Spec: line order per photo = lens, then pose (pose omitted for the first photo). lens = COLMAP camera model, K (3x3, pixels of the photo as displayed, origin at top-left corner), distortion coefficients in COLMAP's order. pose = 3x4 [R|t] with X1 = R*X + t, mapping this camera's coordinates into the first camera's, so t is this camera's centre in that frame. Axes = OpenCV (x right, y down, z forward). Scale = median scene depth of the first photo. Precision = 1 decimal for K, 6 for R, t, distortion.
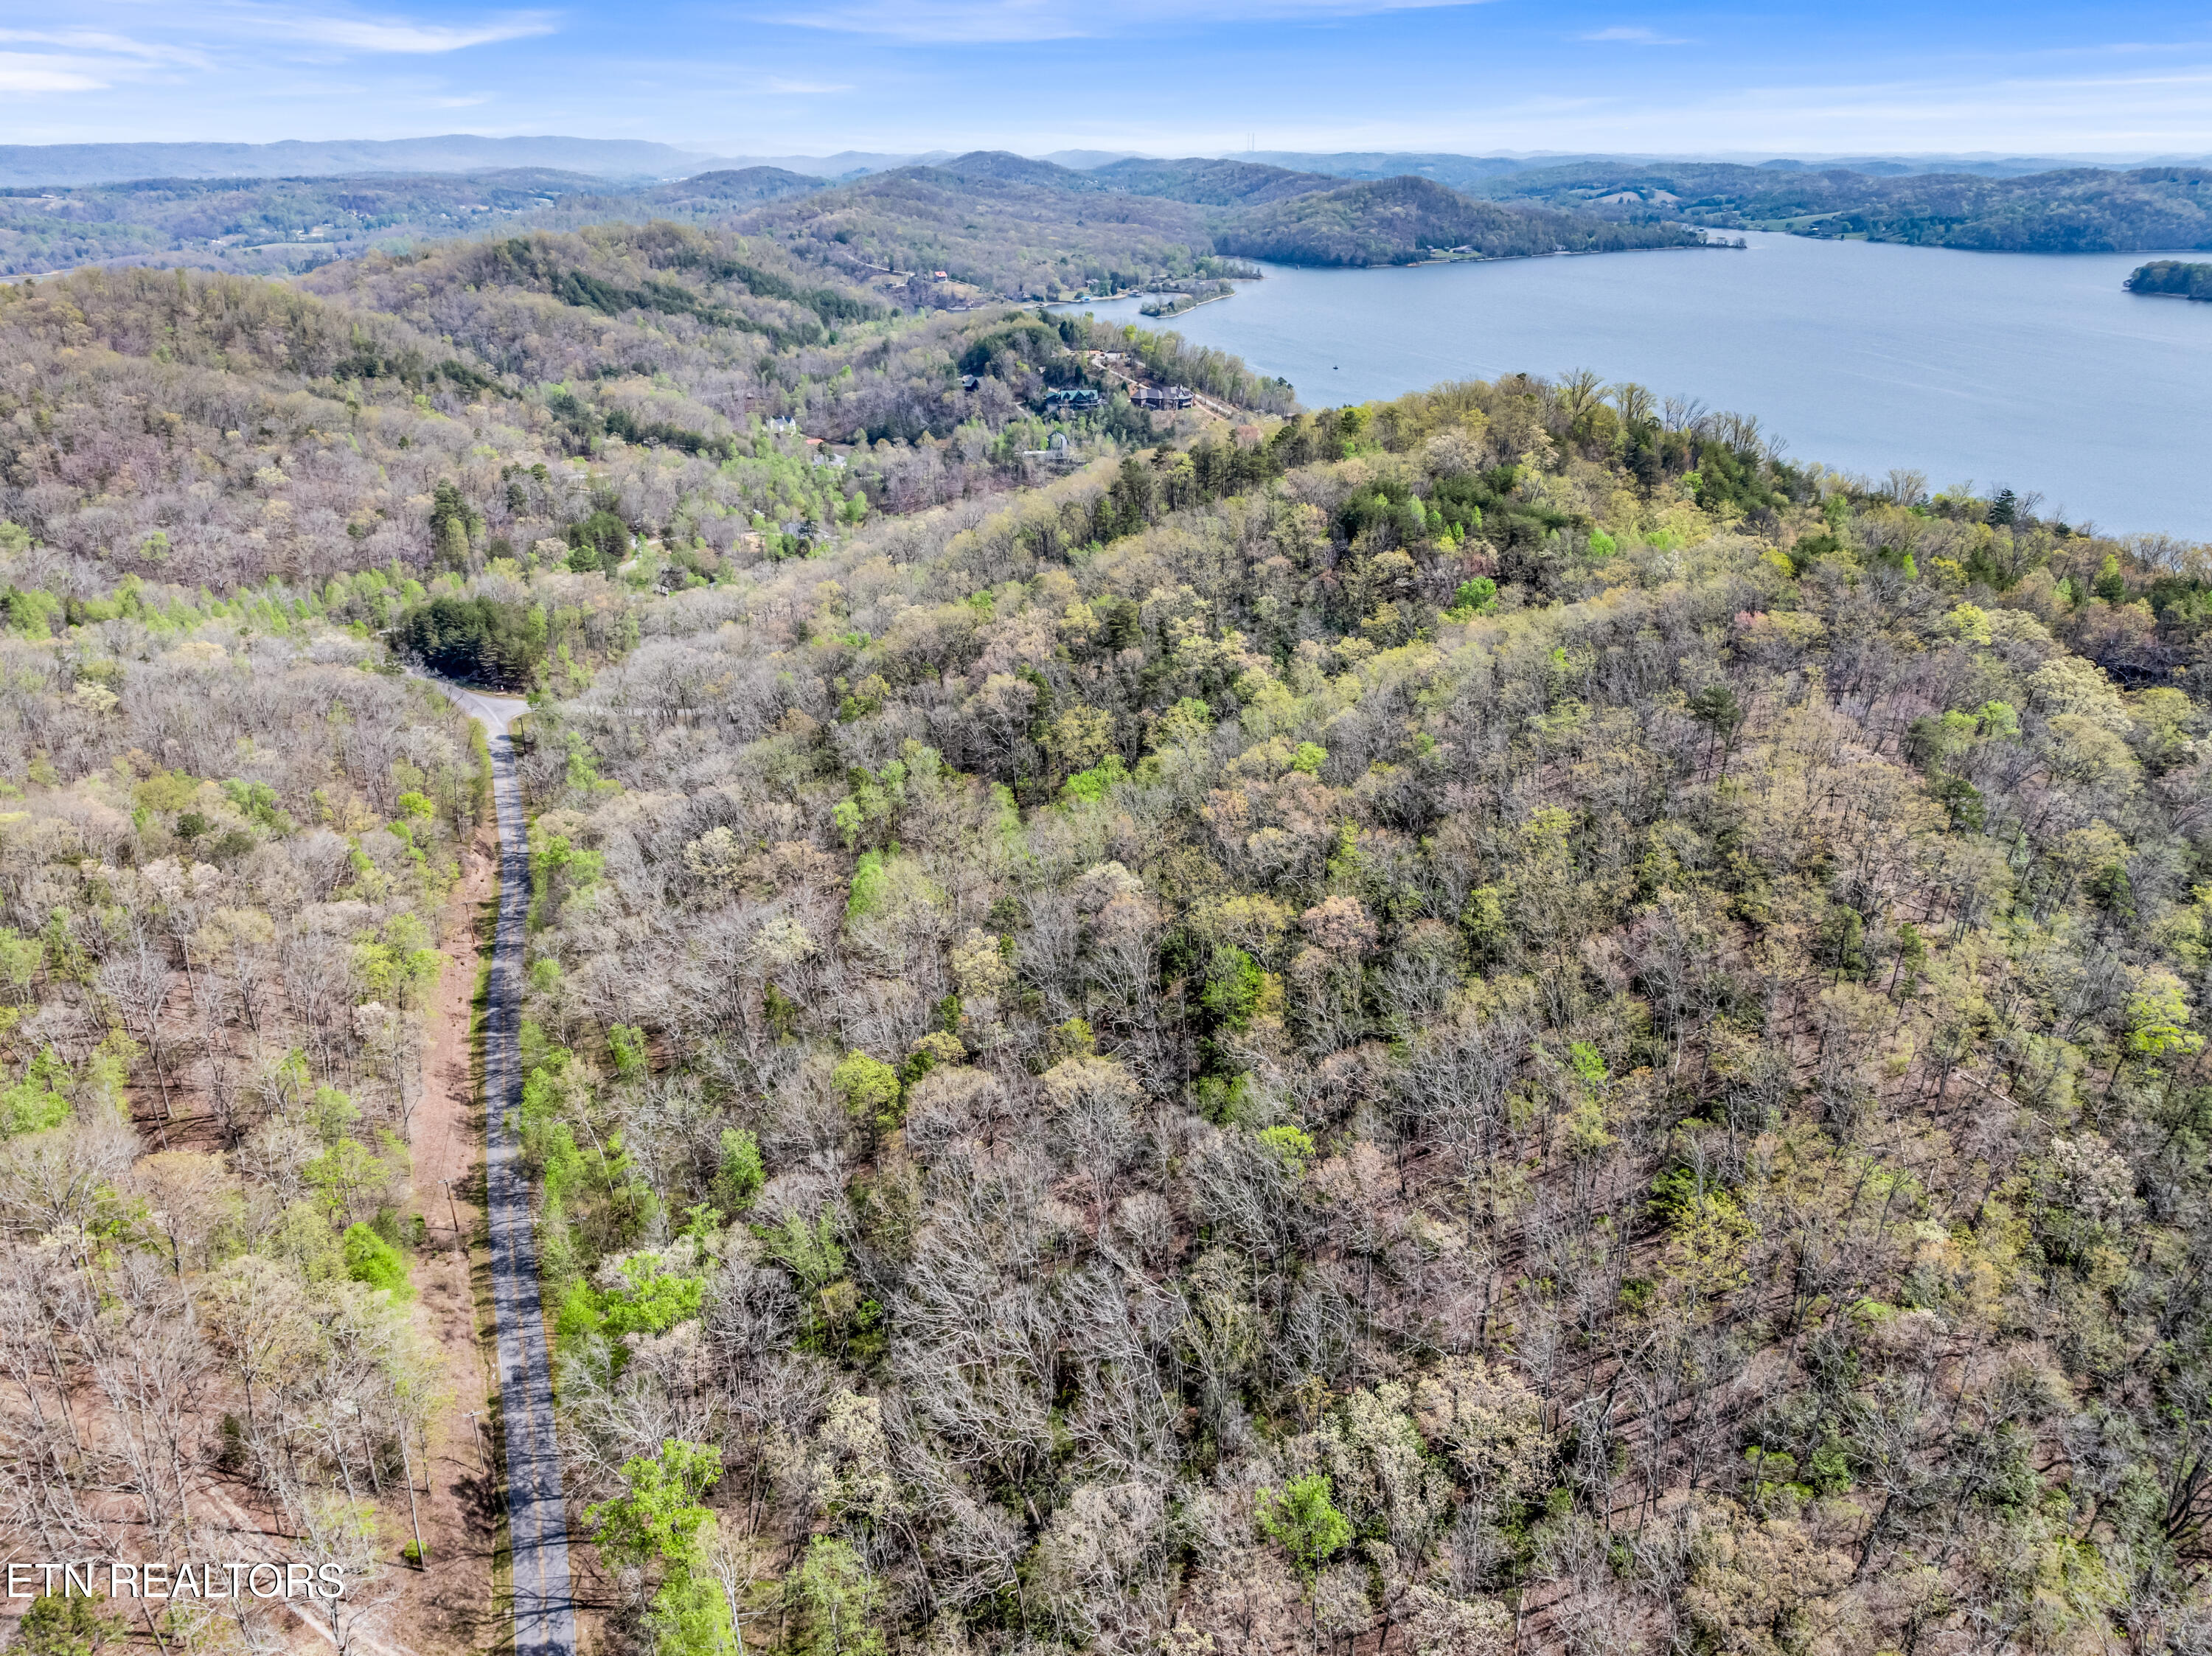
lens RADIAL K [[1594.8, 0, 1112.8], [0, 1594.8, 821.5], [0, 0, 1]] dist [-0.047527, 0.019186]
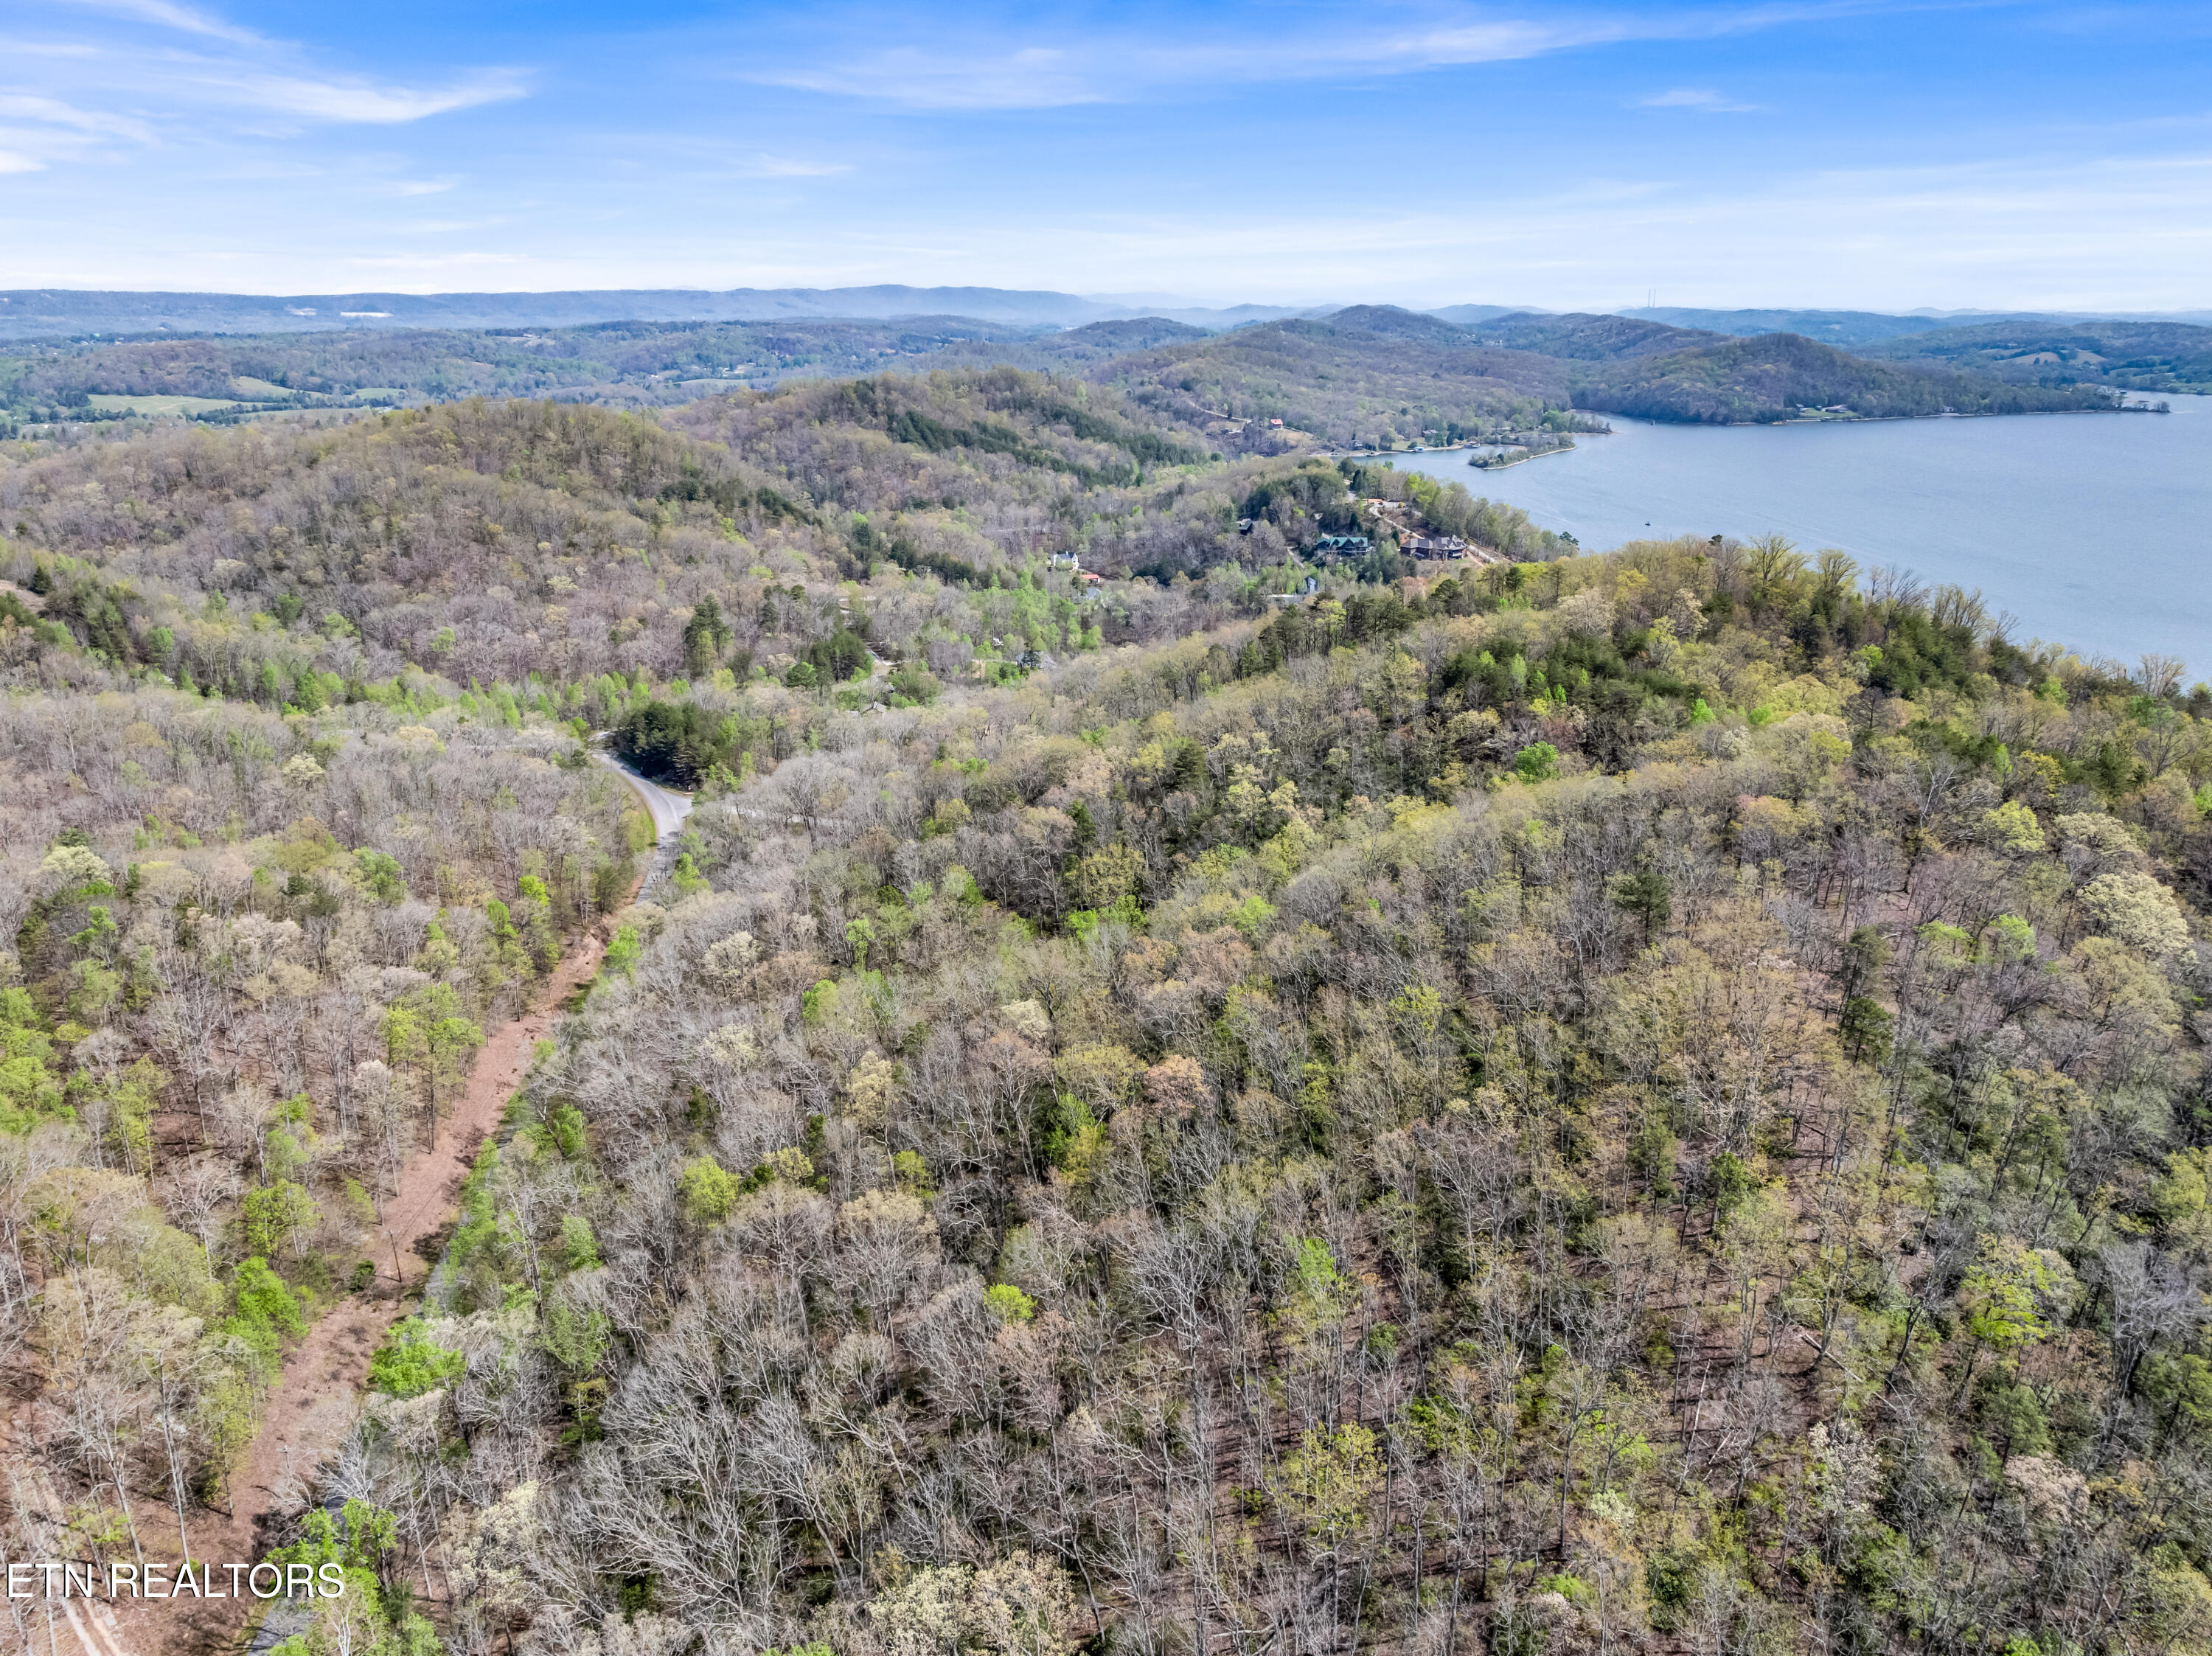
lens RADIAL K [[1594.8, 0, 1109.6], [0, 1594.8, 812.9], [0, 0, 1]] dist [-0.047527, 0.019186]
pose [[0.971693, 0.073853, -0.224406, 0.047928], [-0.093880, 0.992371, -0.079912, -0.002905], [0.216792, 0.098718, 0.971214, 0.005961]]
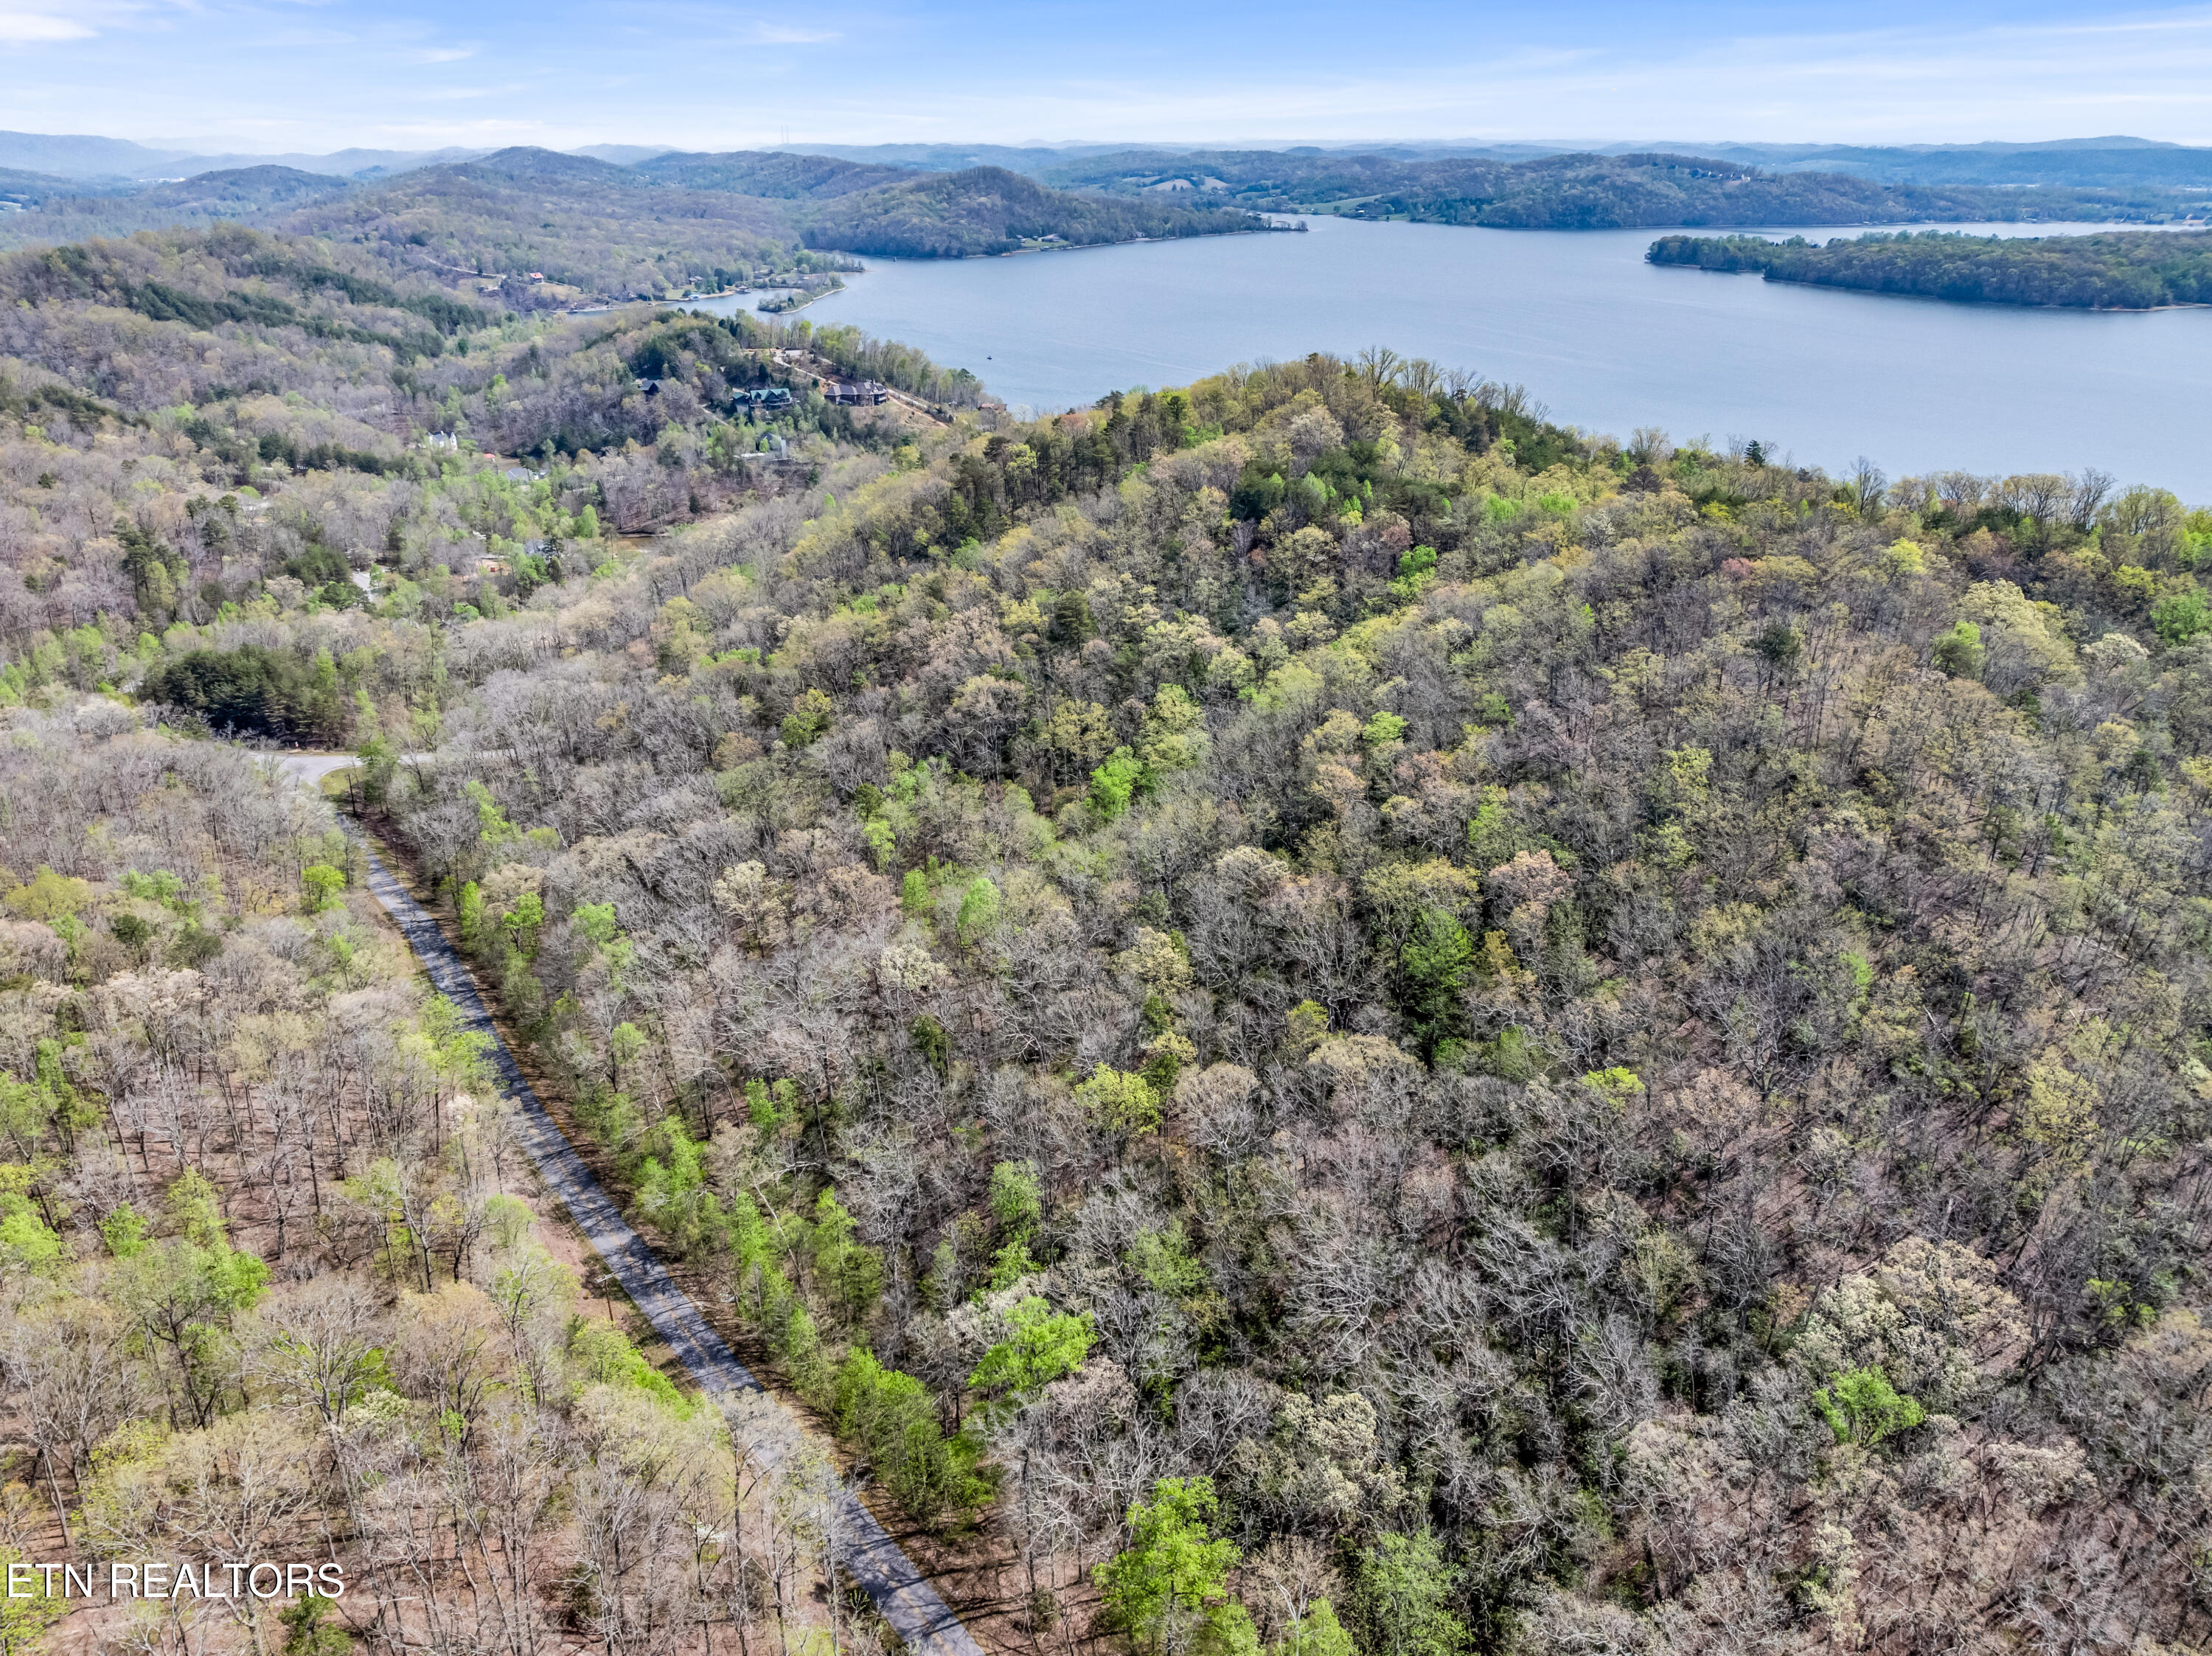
lens RADIAL K [[1594.8, 0, 1113.9], [0, 1594.8, 819.9], [0, 0, 1]] dist [-0.047527, 0.019186]
pose [[0.963074, -0.105262, 0.247809, -0.059236], [0.104366, 0.994397, 0.016788, -0.003059], [-0.248188, 0.009695, 0.968663, 0.008608]]
